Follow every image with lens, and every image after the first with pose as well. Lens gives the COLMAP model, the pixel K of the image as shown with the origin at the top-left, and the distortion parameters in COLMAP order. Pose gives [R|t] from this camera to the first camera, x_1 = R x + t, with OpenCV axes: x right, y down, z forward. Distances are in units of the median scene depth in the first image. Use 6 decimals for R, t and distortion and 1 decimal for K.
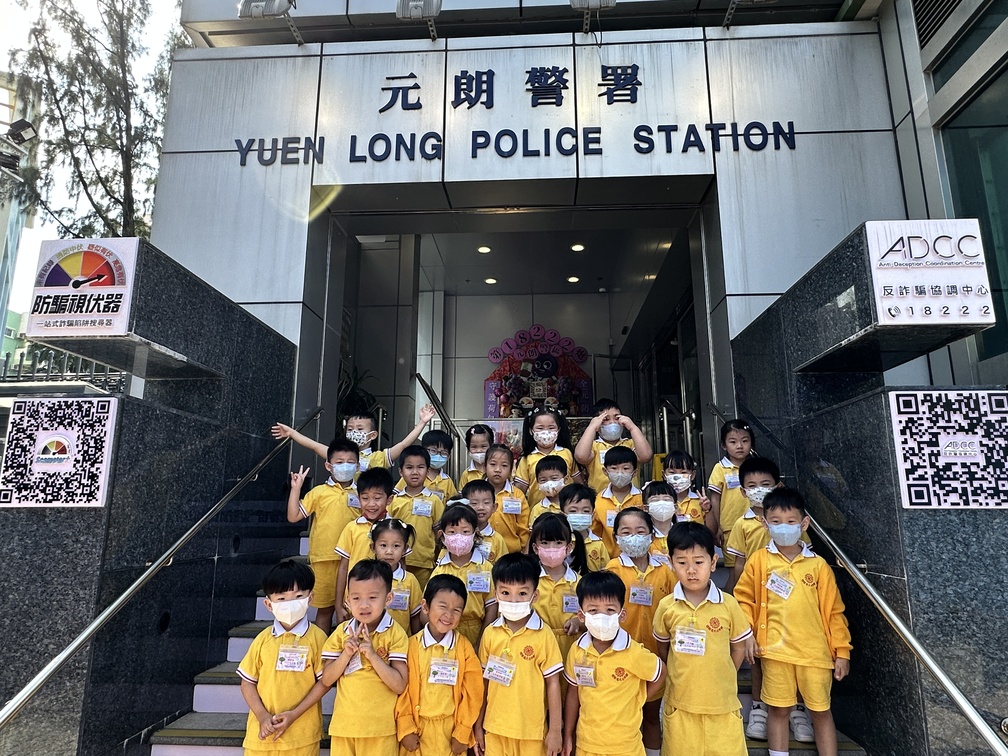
lens RADIAL K [[621.9, 0, 505.9], [0, 621.9, 379.2], [0, 0, 1]] dist [-0.002808, 0.005467]
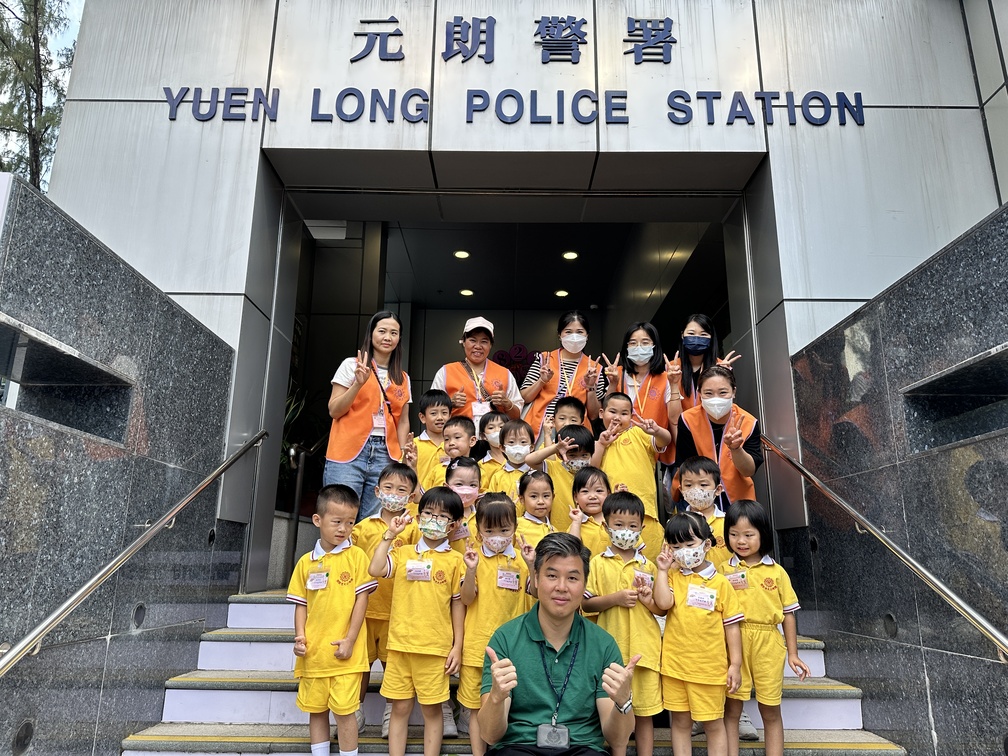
lens RADIAL K [[709.3, 0, 505.5], [0, 709.3, 377.7], [0, 0, 1]] dist [0.027527, -0.019704]
pose [[0.998700, 0.022799, 0.045584, -0.038478], [-0.020617, 0.998646, -0.047765, 0.013907], [-0.046611, 0.046763, 0.997818, 0.099767]]
